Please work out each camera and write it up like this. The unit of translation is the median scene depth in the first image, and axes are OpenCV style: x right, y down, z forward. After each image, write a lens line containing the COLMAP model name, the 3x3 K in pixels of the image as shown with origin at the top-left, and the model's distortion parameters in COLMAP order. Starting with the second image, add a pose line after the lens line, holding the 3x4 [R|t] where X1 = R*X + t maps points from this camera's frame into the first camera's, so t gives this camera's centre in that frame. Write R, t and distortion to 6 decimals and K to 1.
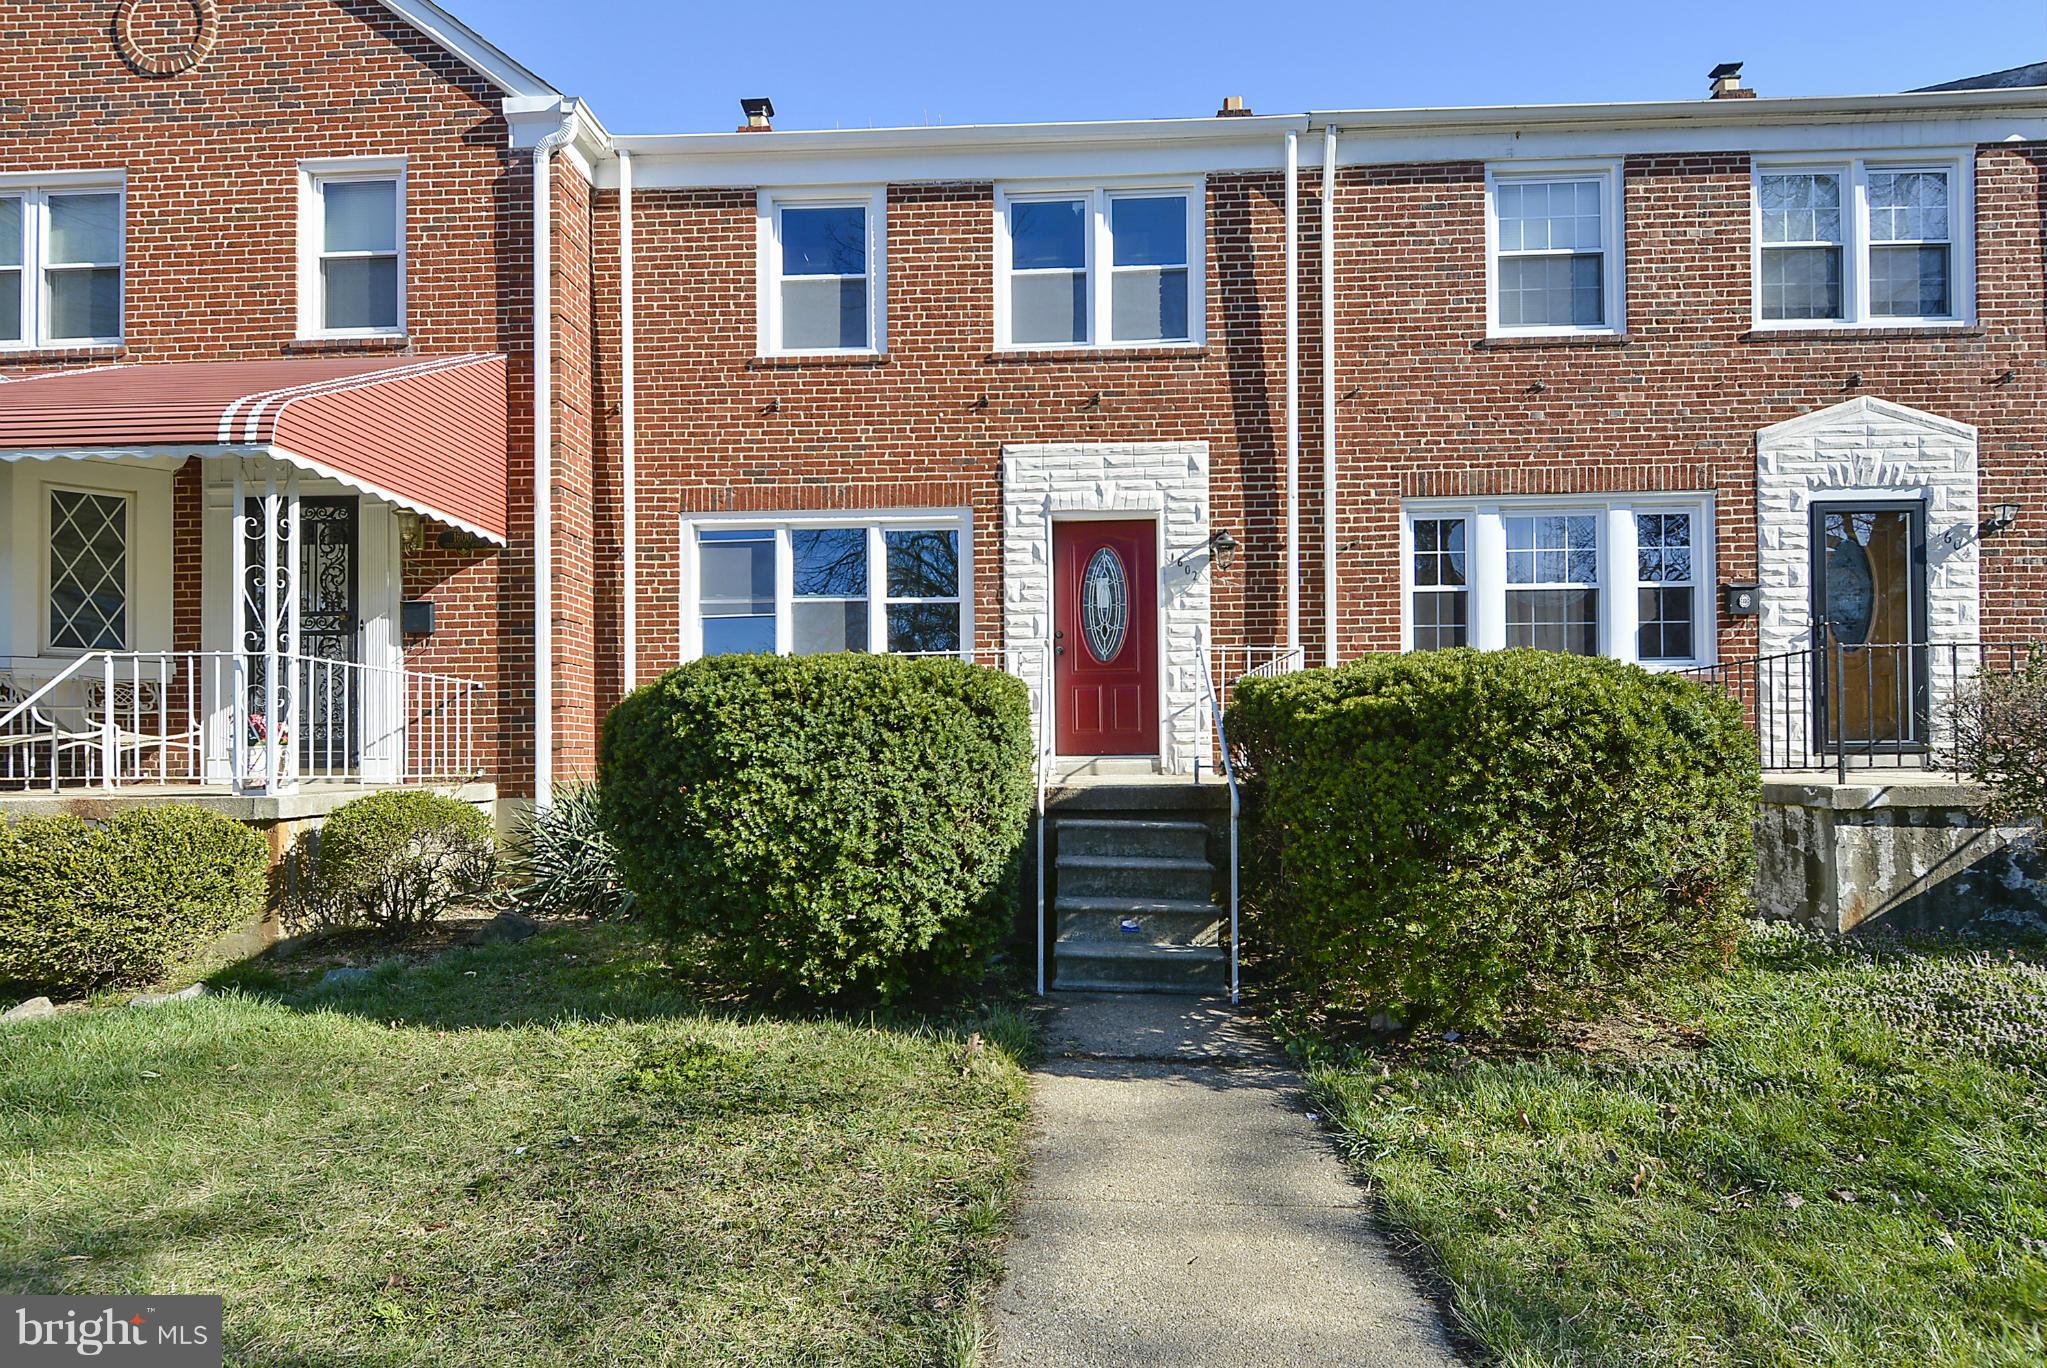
lens RADIAL K [[1085.4, 0, 1020.5], [0, 1085.4, 762.2], [0, 0, 1]] dist [0.037520, -0.026330]
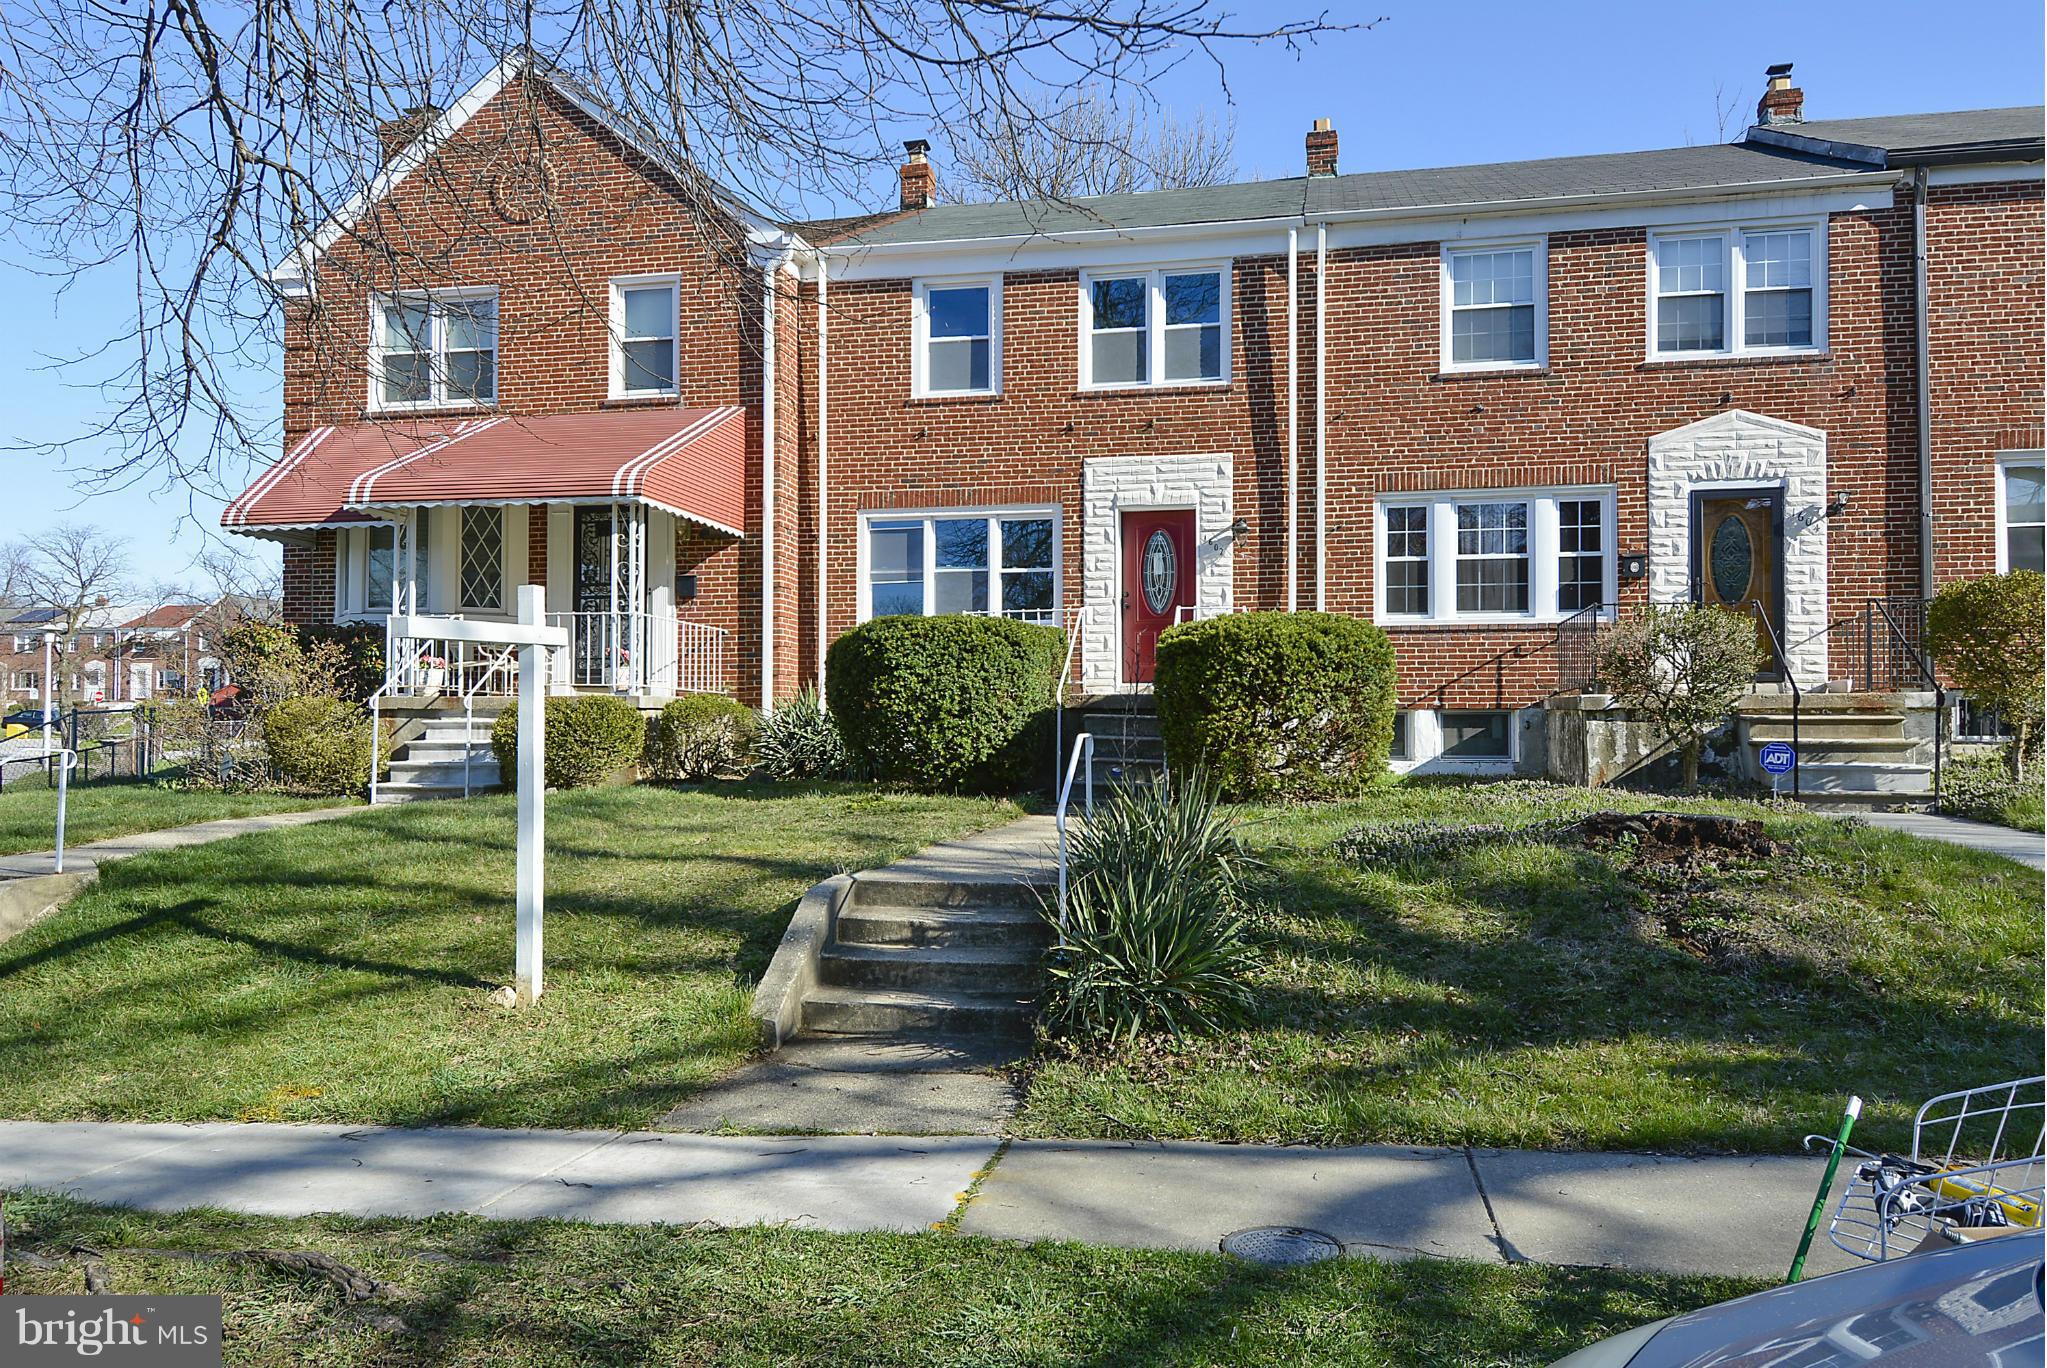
lens RADIAL K [[1073.6, 0, 1034.7], [0, 1073.6, 709.6], [0, 0, 1]] dist [0.083071, -0.064380]
pose [[0.991906, 0.008510, -0.126686, 0.105157], [-0.008457, 0.999964, 0.000957, 0.029842], [0.126689, 0.000122, 0.991942, -0.395542]]
